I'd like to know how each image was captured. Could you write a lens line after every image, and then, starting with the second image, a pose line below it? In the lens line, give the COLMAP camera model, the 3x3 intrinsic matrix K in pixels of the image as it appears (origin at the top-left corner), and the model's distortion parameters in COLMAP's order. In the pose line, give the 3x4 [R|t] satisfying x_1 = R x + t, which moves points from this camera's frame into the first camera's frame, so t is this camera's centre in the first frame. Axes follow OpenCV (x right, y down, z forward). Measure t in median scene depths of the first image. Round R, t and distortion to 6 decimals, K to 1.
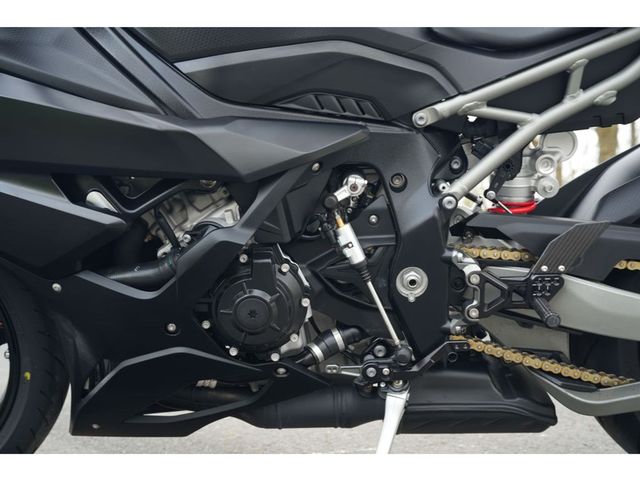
lens RADIAL K [[892.0, 0, 320.0], [0, 892.0, 240.0], [0, 0, 1]] dist [-0.160145, 1.219606]
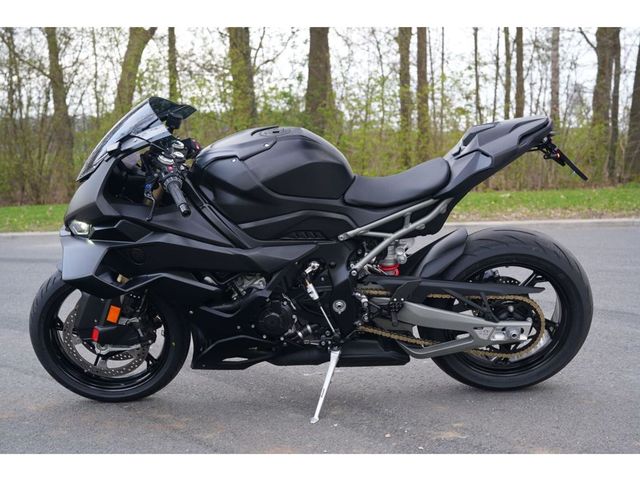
lens RADIAL K [[892.0, 0, 320.0], [0, 892.0, 240.0], [0, 0, 1]] dist [-0.160145, 1.219606]
pose [[0.999606, -0.018600, -0.021004, 0.105132], [0.020811, 0.993663, 0.110454, -0.388134], [0.018816, -0.110848, 0.993659, -1.327010]]
